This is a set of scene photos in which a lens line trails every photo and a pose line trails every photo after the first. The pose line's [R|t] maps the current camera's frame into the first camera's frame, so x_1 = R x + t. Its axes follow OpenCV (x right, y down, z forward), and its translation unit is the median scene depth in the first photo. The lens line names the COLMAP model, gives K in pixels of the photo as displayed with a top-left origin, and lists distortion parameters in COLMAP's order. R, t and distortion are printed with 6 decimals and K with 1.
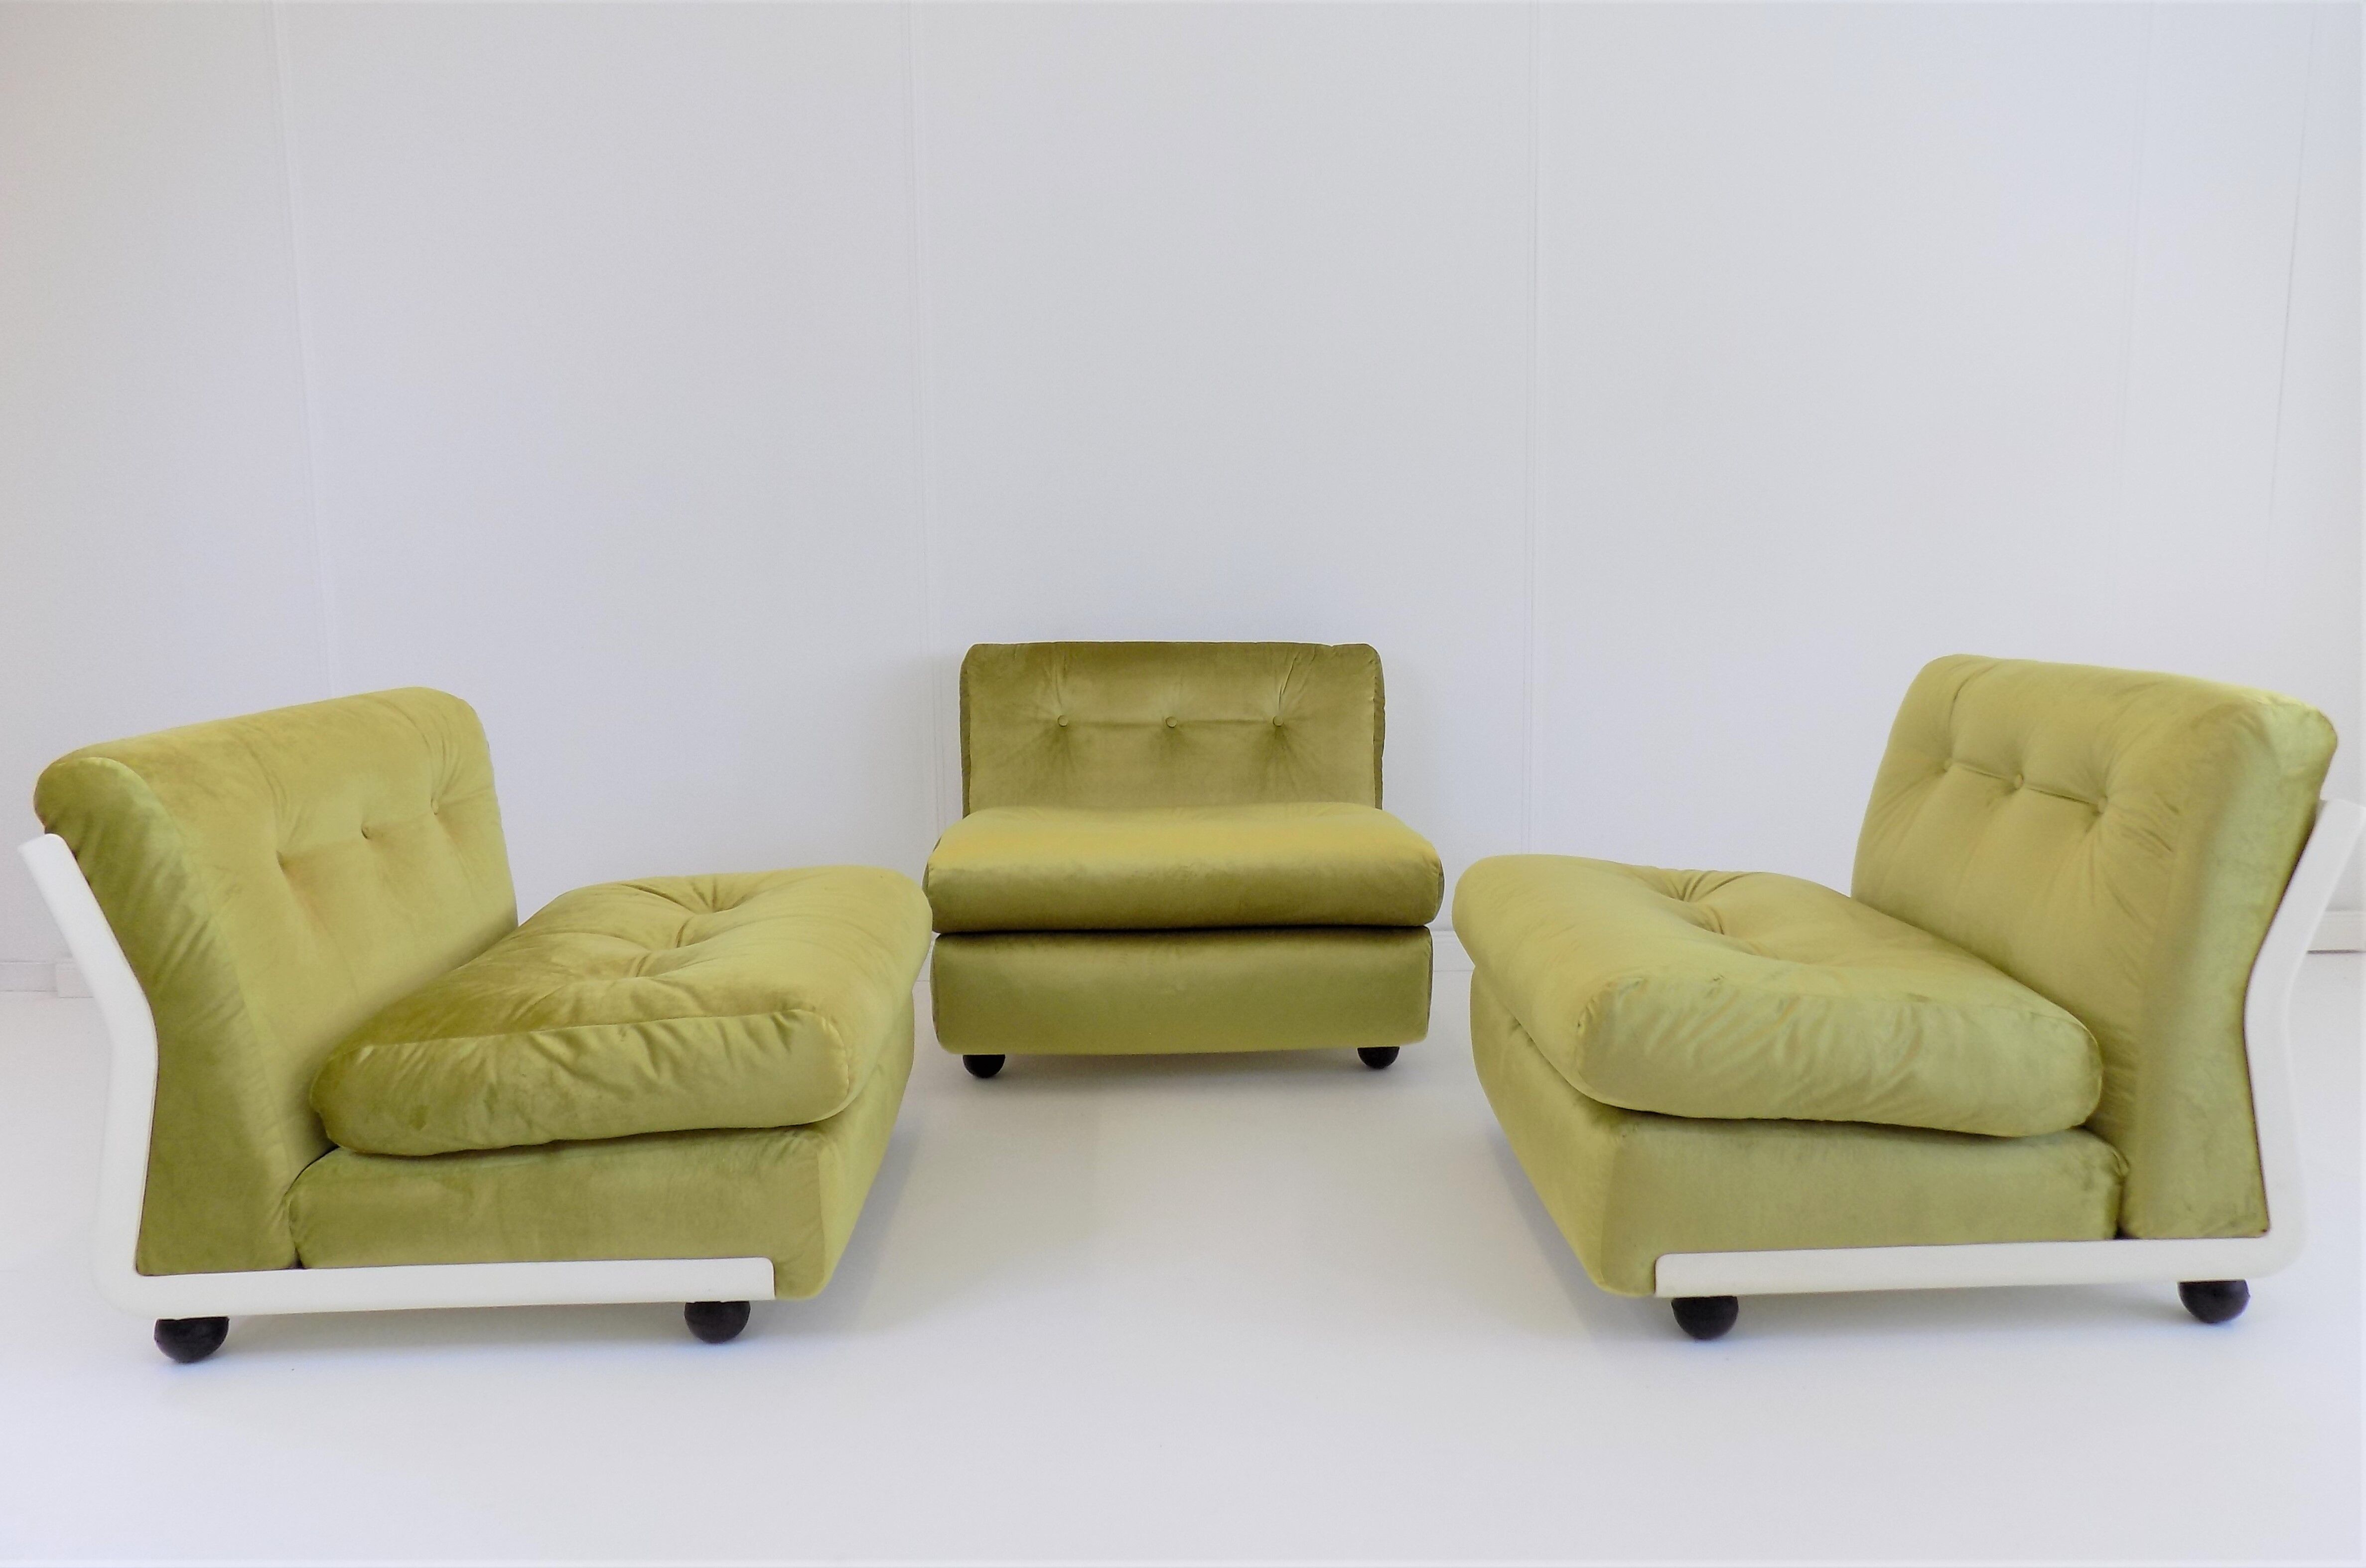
lens RADIAL K [[1569.0, 0, 1183.0], [0, 1569.0, 784.0], [0, 0, 1]] dist [-0.001958, 0.004232]
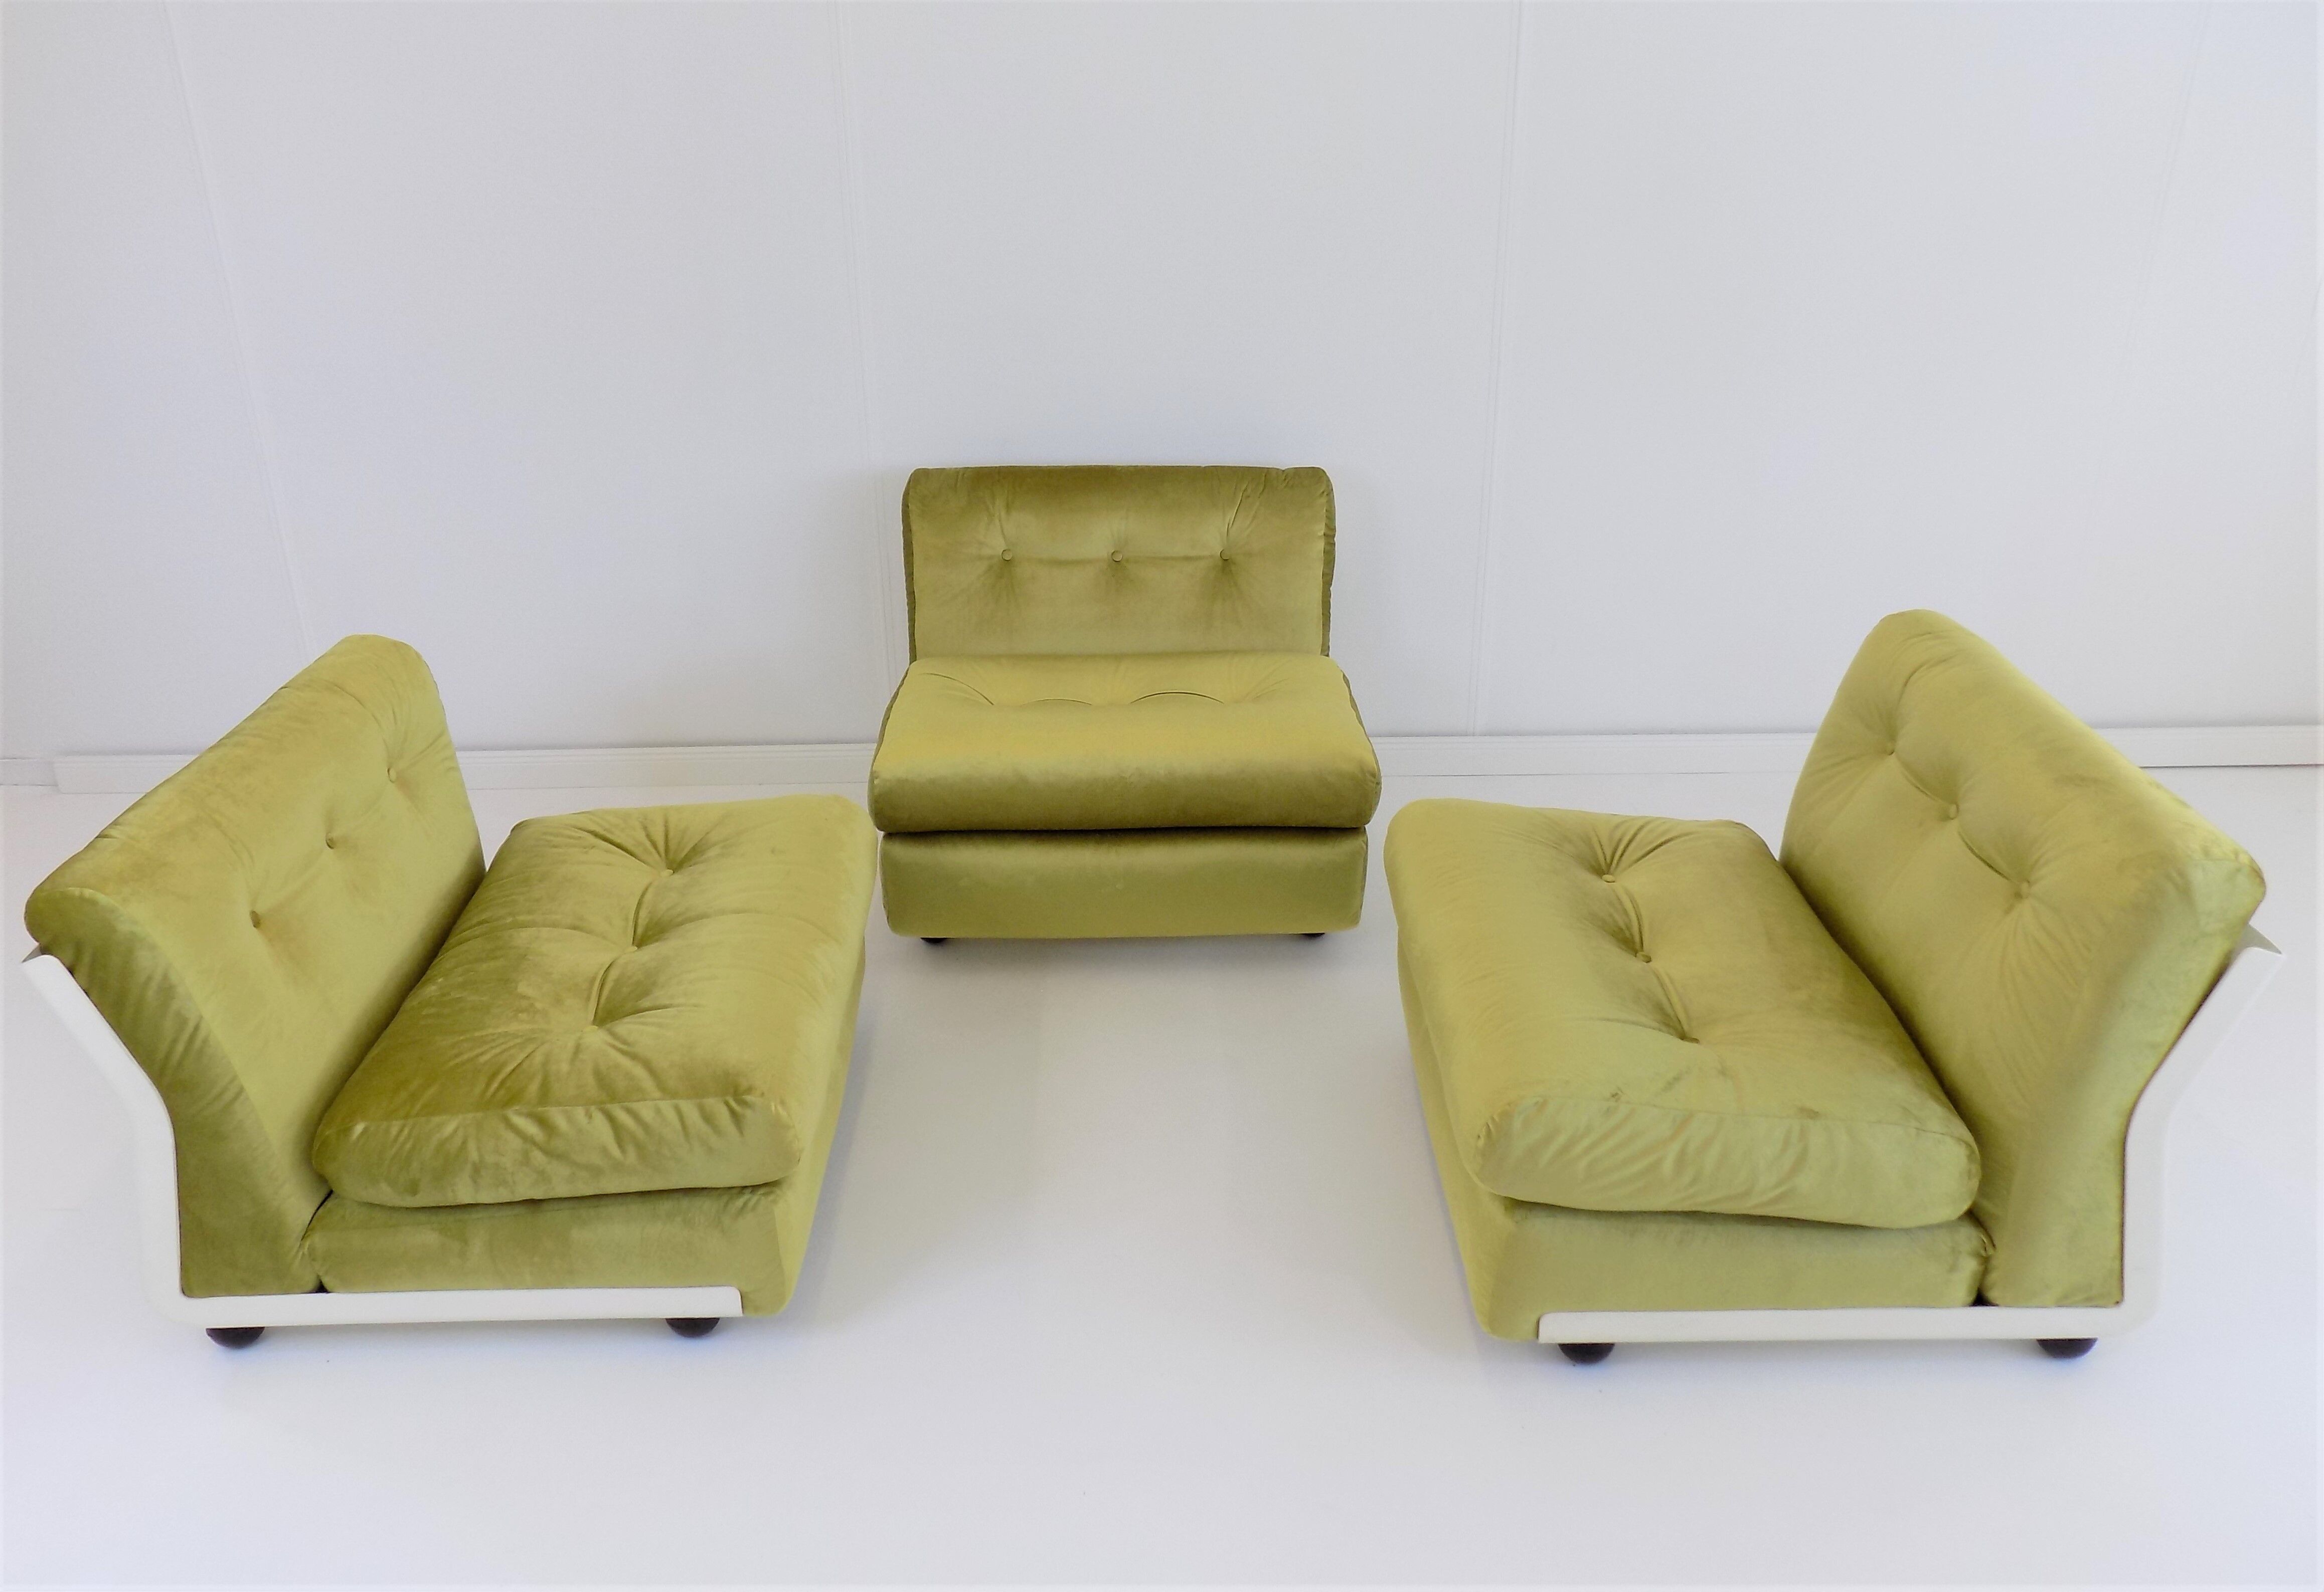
lens RADIAL K [[1568.9, 0, 1080.2], [0, 1568.9, 795.4], [0, 0, 1]] dist [0.003613, 0.000856]
pose [[0.999164, 0.005812, -0.040472, 0.024026], [0.004301, 0.969413, 0.245396, -0.319356], [0.040661, -0.245365, 0.968578, 0.018485]]
